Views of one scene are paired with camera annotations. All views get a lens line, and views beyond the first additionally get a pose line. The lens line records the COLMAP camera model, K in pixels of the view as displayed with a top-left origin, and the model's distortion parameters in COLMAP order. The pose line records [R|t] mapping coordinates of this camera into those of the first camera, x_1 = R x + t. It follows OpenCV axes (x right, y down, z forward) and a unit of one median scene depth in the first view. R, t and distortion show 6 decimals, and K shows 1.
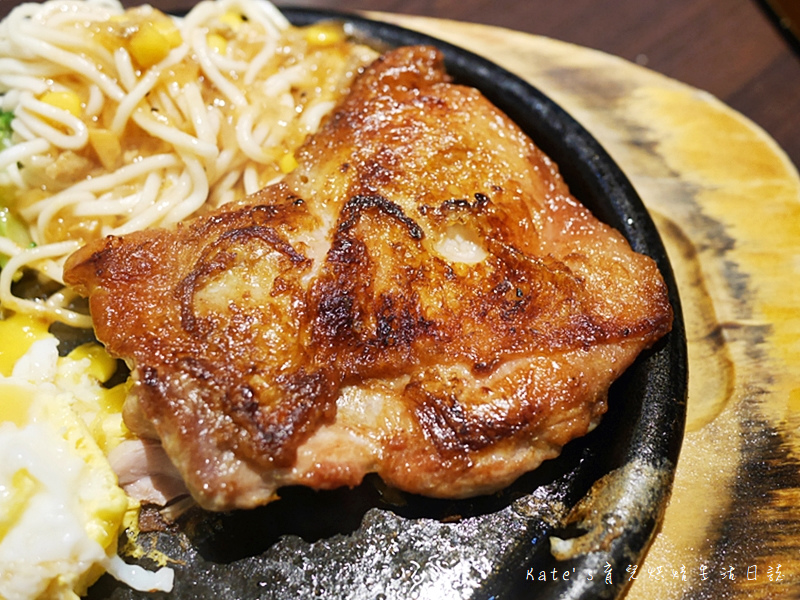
lens RADIAL K [[972.1, 0, 400.0], [0, 972.1, 300.0], [0, 0, 1]] dist [-0.011690, -0.035975]
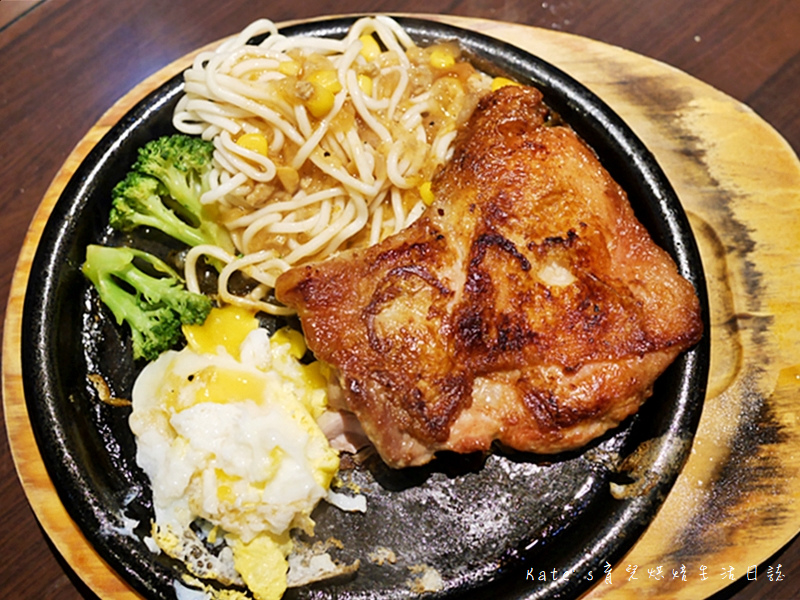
lens RADIAL K [[1018.4, 0, 400.0], [0, 1018.4, 300.0], [0, 0, 1]] dist [-0.034818, 0.005848]
pose [[0.999904, 0.013081, -0.004604, -0.157819], [-0.011265, 0.959788, 0.280499, -0.433719], [0.008088, -0.280421, 0.959843, -0.426088]]
